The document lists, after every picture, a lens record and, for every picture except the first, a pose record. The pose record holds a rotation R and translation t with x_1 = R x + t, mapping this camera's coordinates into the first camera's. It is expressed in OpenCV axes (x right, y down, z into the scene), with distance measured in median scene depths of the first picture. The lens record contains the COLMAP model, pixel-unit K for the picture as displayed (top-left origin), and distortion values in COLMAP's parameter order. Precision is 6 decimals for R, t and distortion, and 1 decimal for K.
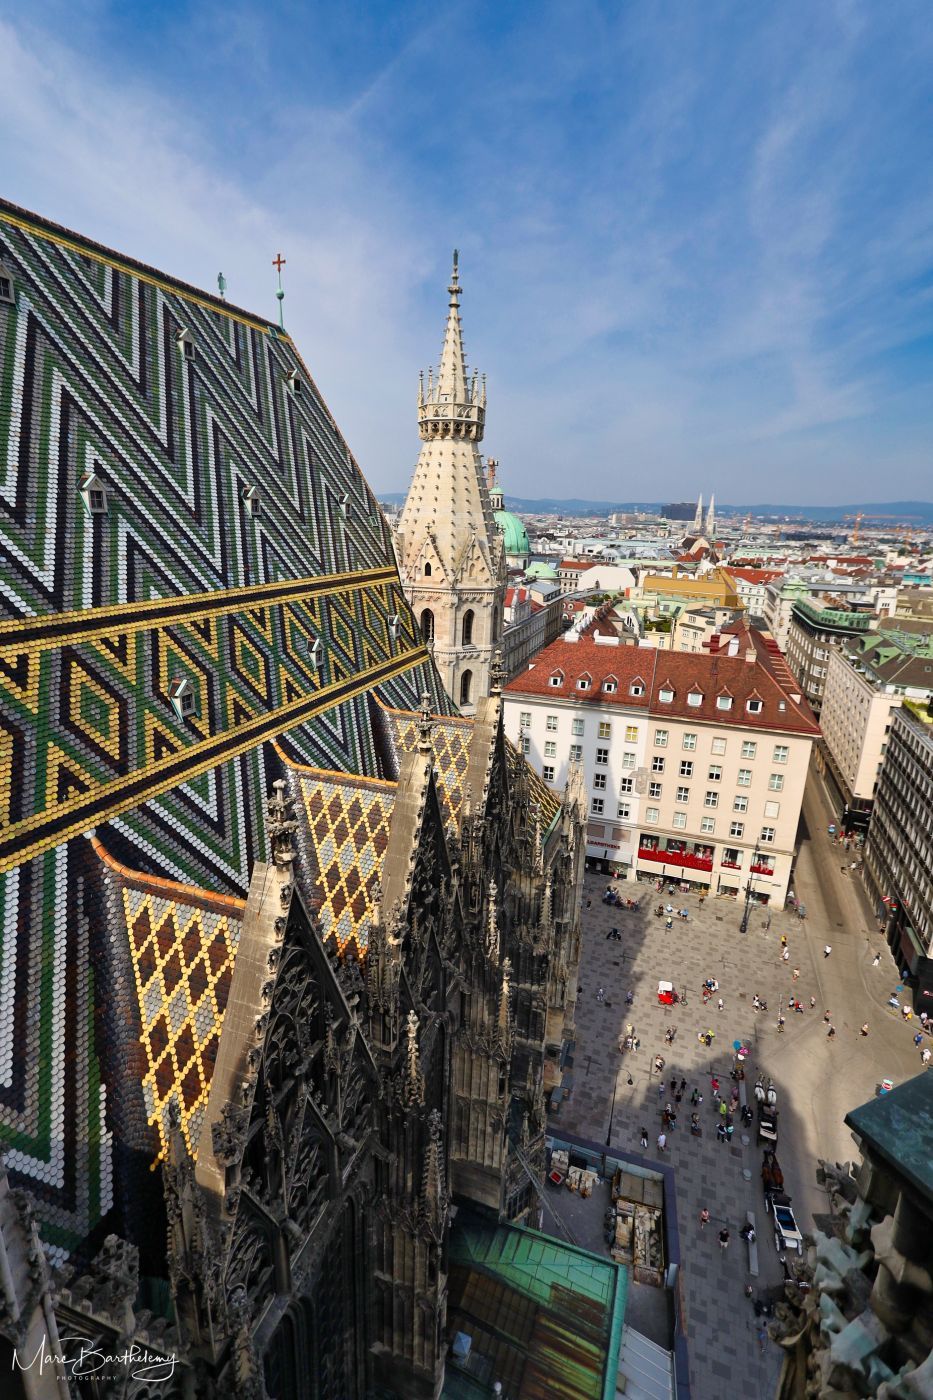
lens RADIAL K [[636.6, 0, 468.4], [0, 636.6, 706.2], [0, 0, 1]] dist [-0.020411, 0.003888]
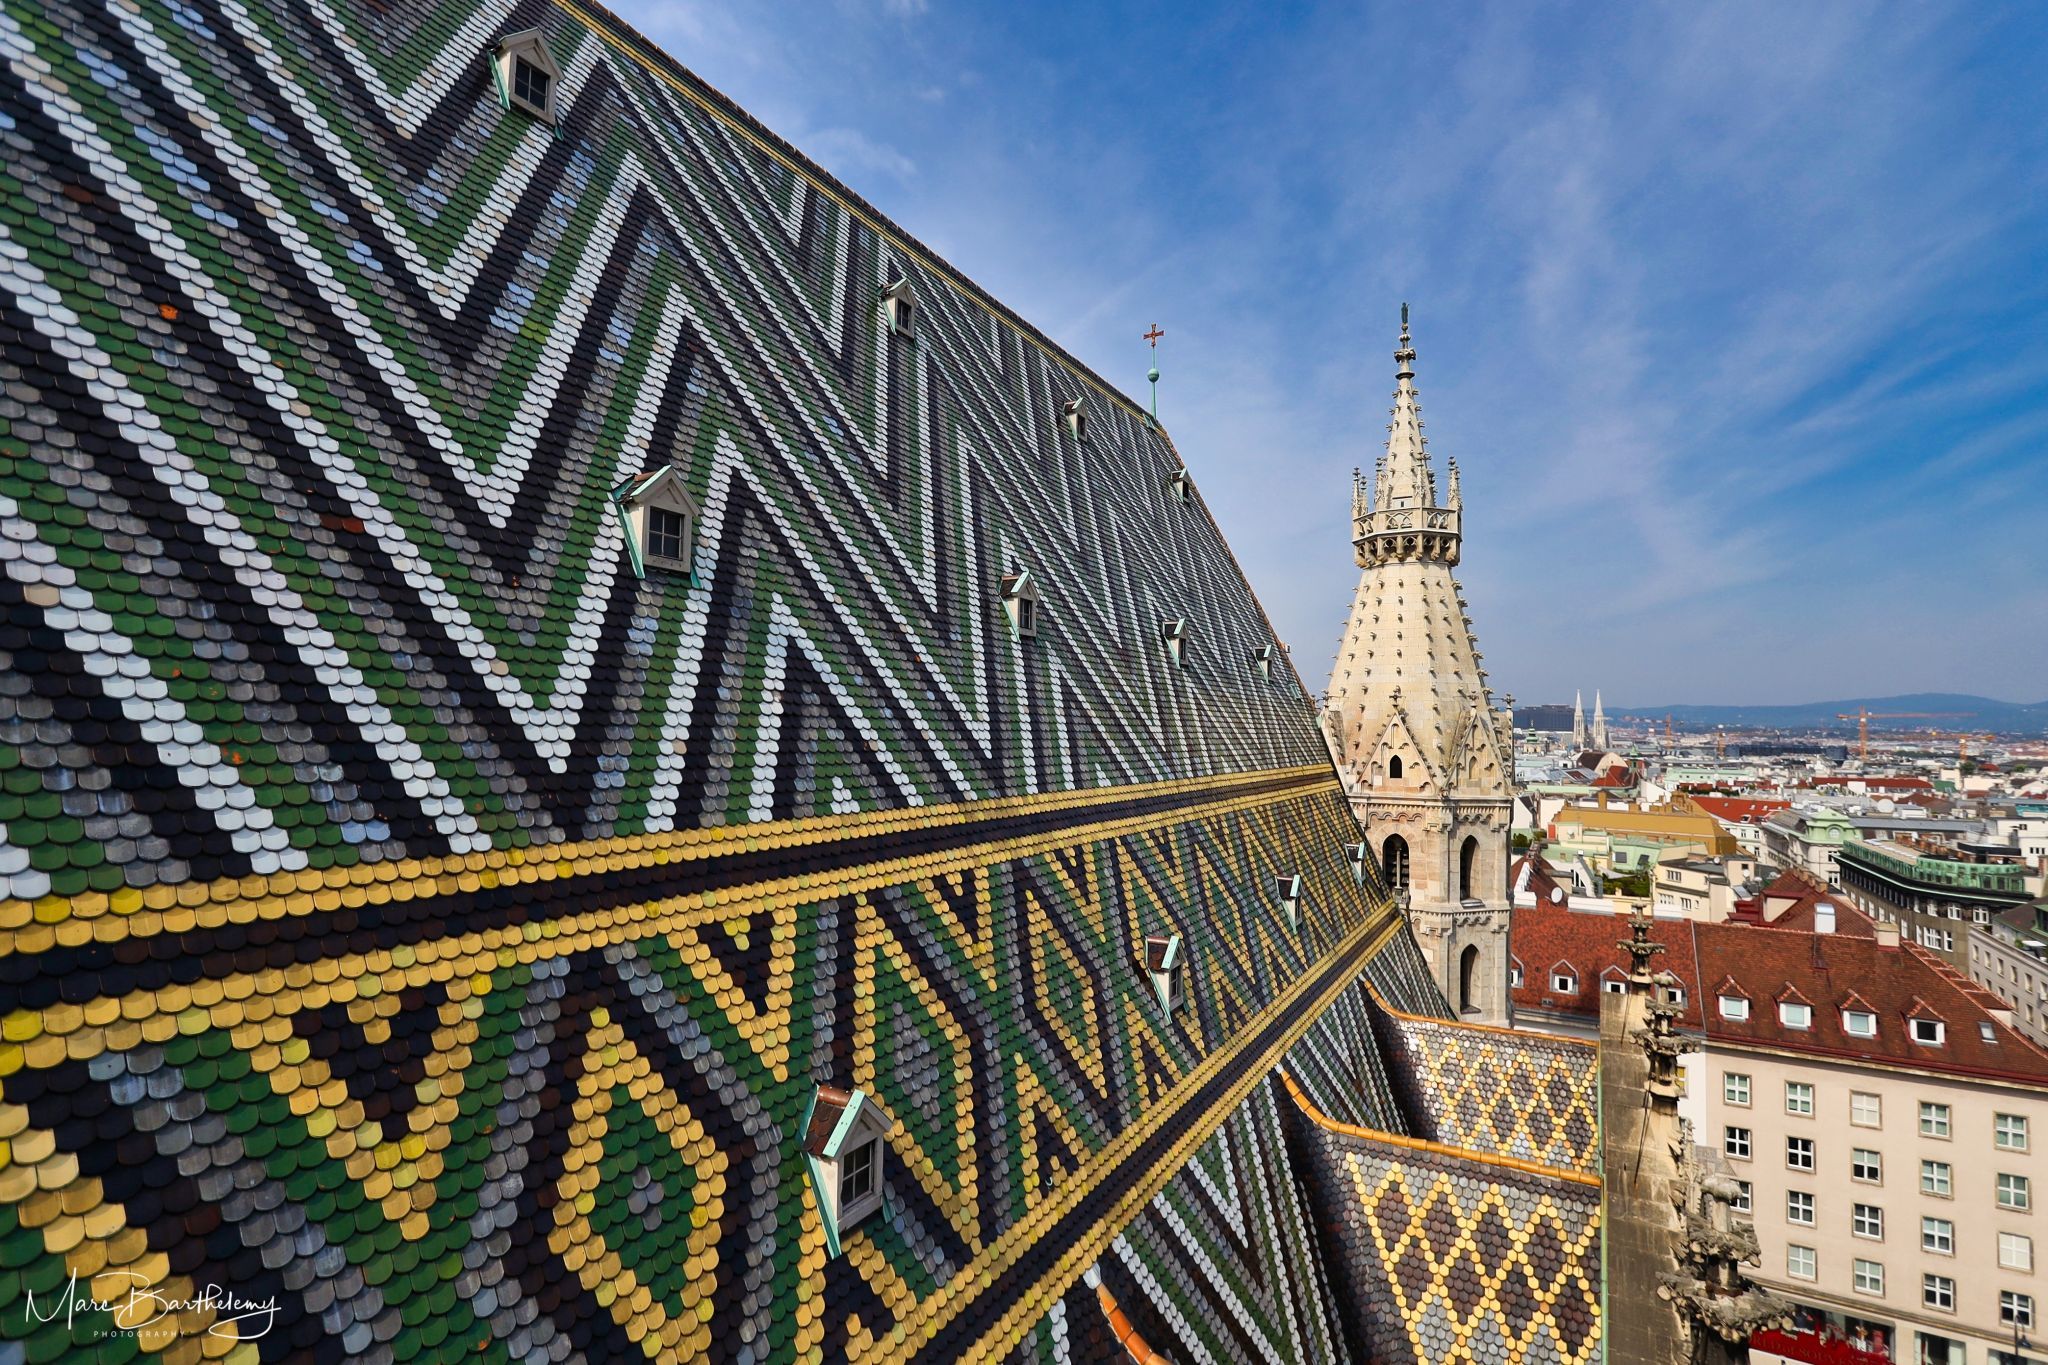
lens RADIAL K [[931.2, 0, 1011.9], [0, 931.2, 731.0], [0, 0, 1]] dist [-0.020411, 0.003888]
pose [[0.984073, -0.023684, -0.176182, -0.257521], [-0.029906, 0.954904, -0.295404, 0.014942], [0.175233, 0.295968, 0.938987, 0.130518]]
